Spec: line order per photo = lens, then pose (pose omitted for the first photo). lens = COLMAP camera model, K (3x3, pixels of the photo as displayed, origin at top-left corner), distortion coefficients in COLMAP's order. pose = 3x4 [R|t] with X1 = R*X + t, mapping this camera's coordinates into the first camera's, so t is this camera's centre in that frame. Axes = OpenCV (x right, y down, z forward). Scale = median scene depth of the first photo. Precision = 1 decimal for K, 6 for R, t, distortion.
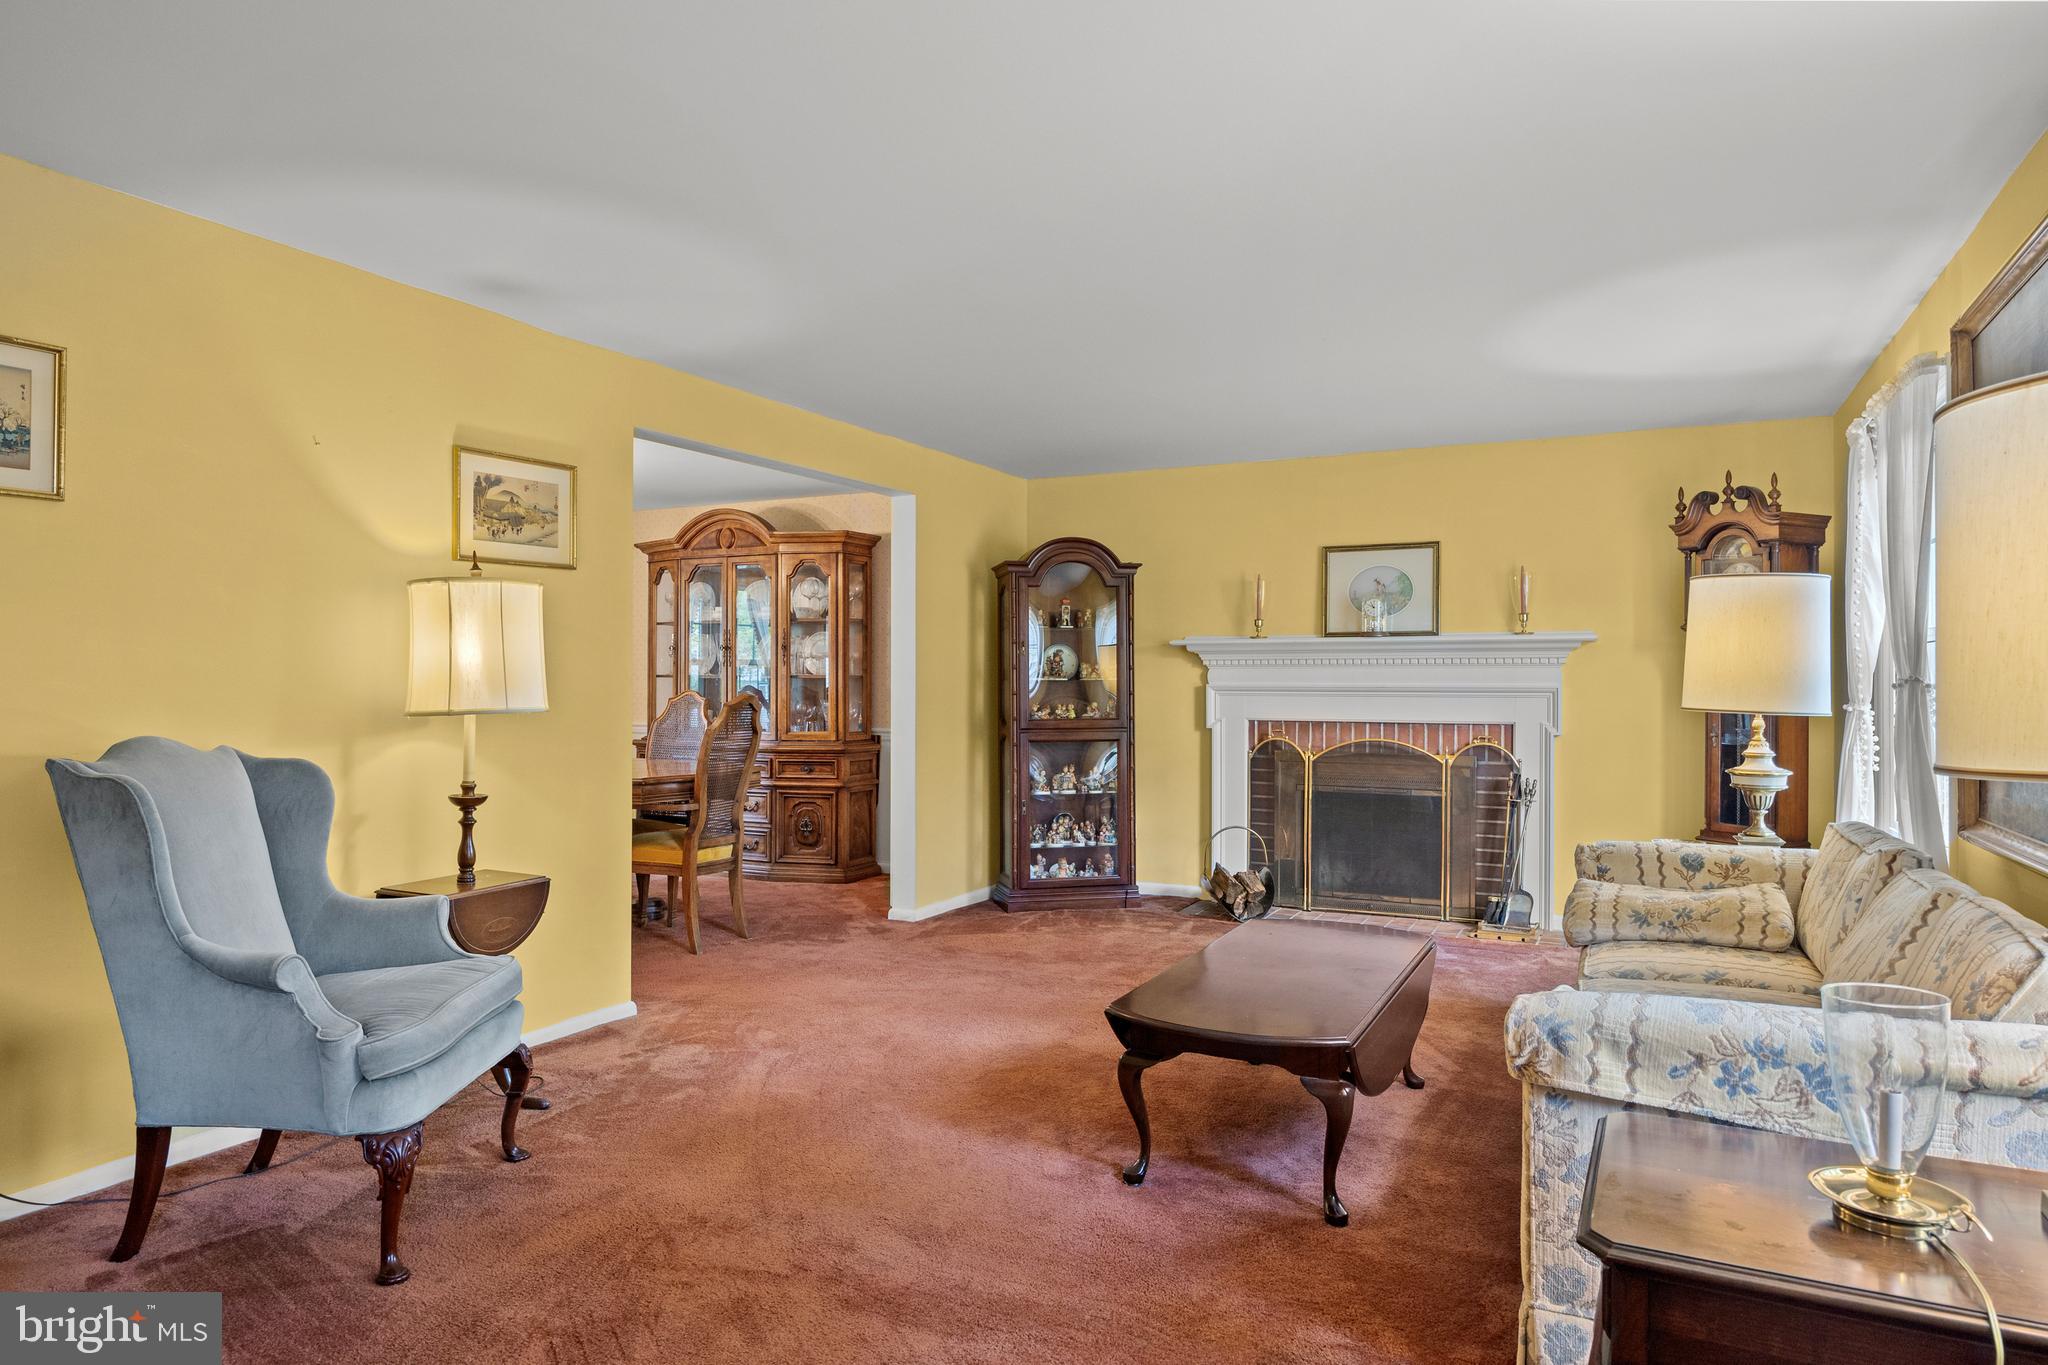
lens RADIAL K [[1257.6, 0, 1024.1], [0, 1257.6, 679.9], [0, 0, 1]] dist [-0.006448, -0.003406]
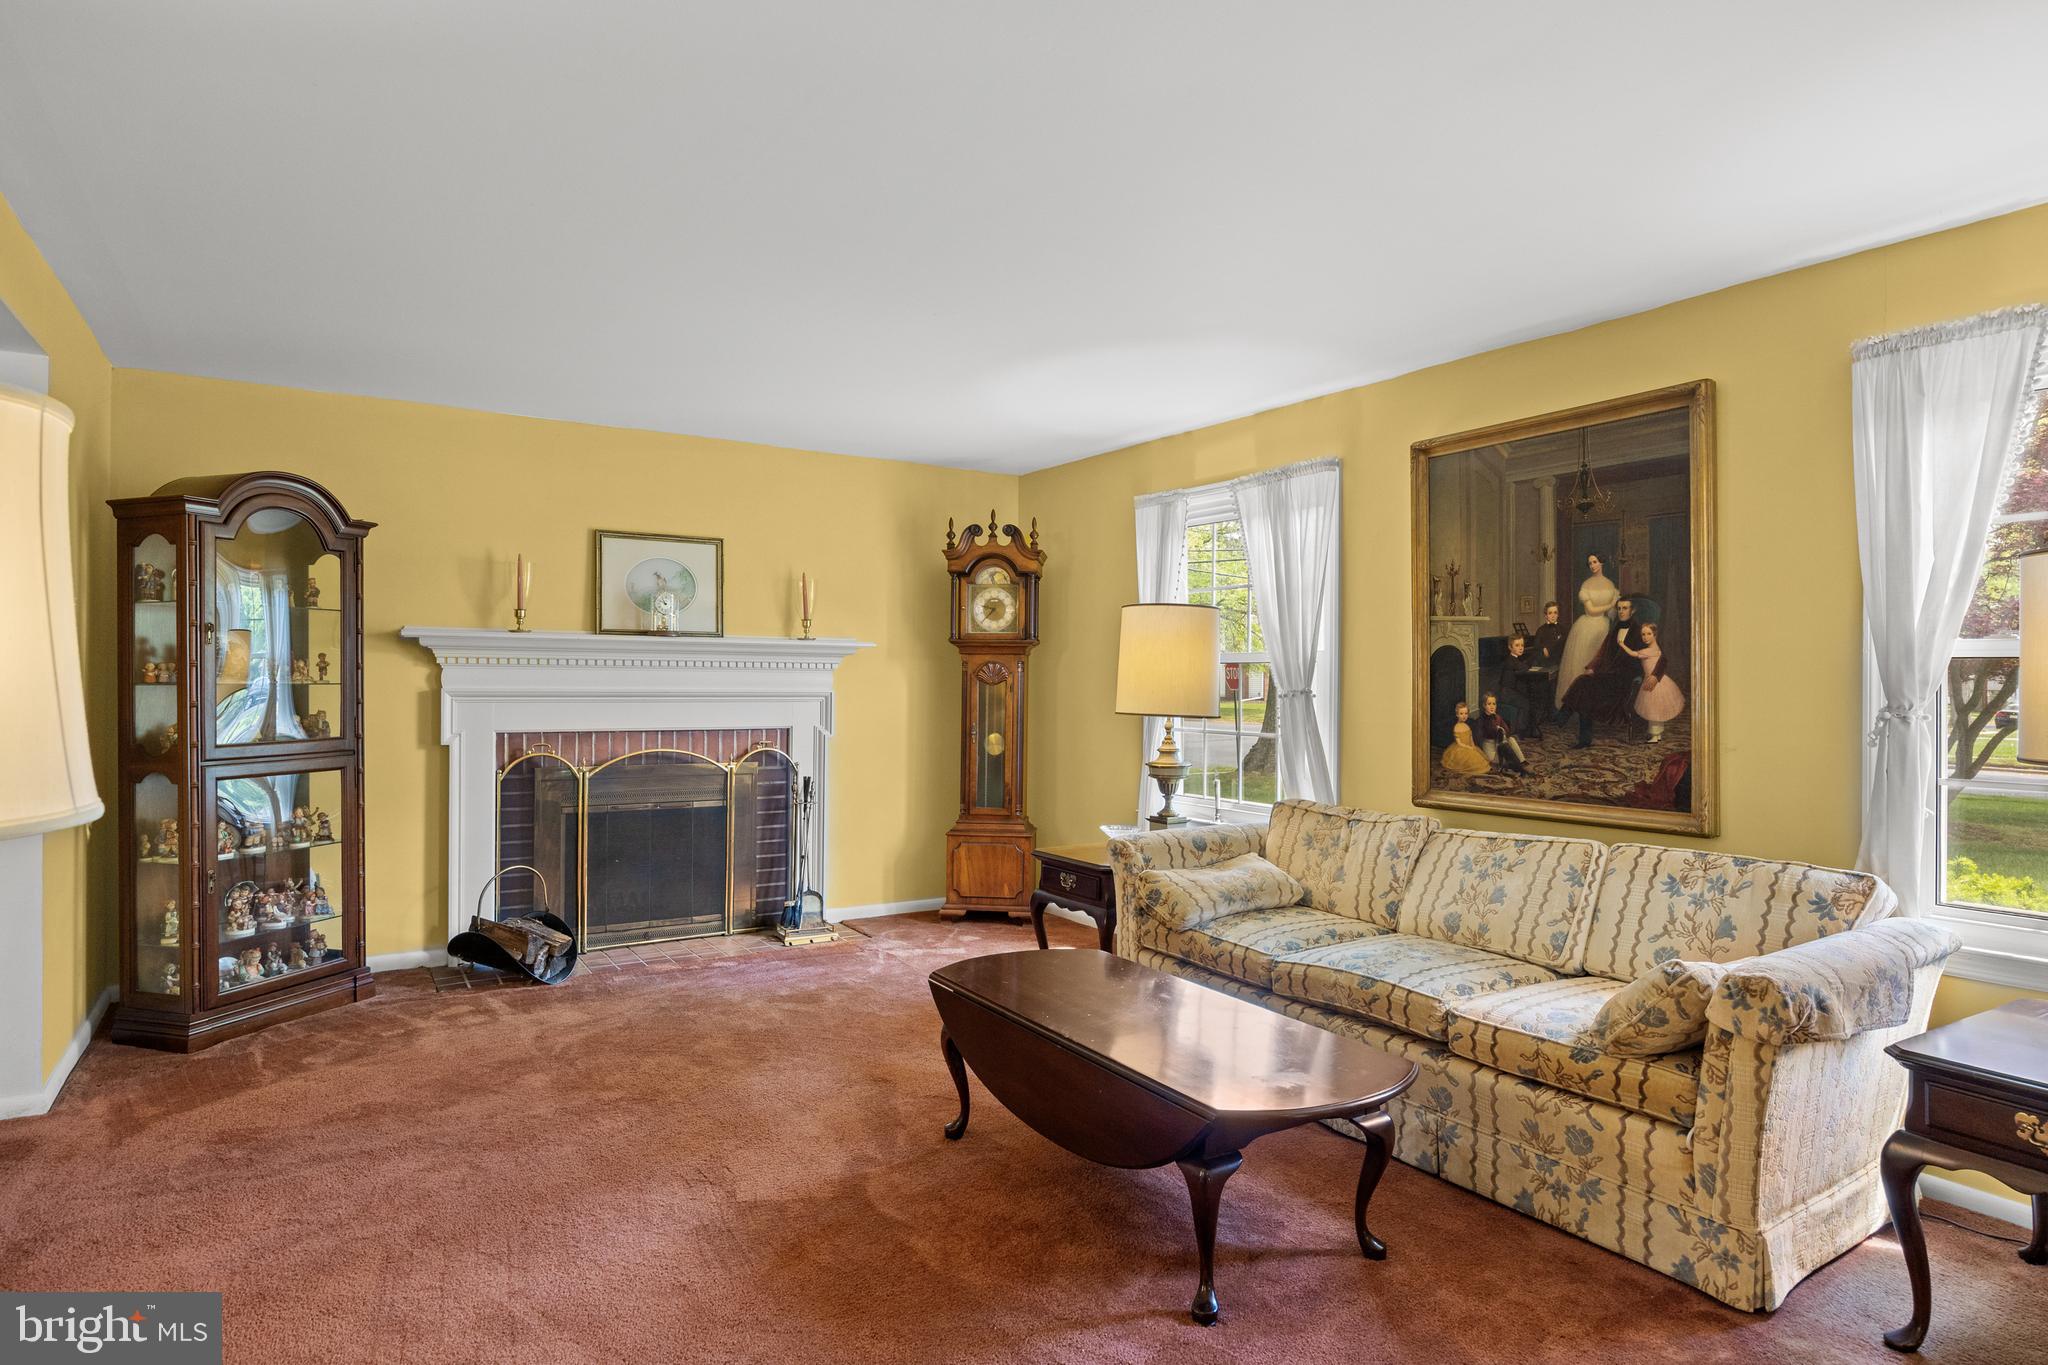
lens RADIAL K [[1141.5, 0, 1027.2], [0, 1141.5, 681.8], [0, 0, 1]] dist [-0.006537, -0.000989]
pose [[0.507463, 0.001051, 0.861673, -0.365226], [-0.009016, 0.999951, 0.004090, -0.009093], [-0.861626, -0.009844, 0.507448, 0.439731]]
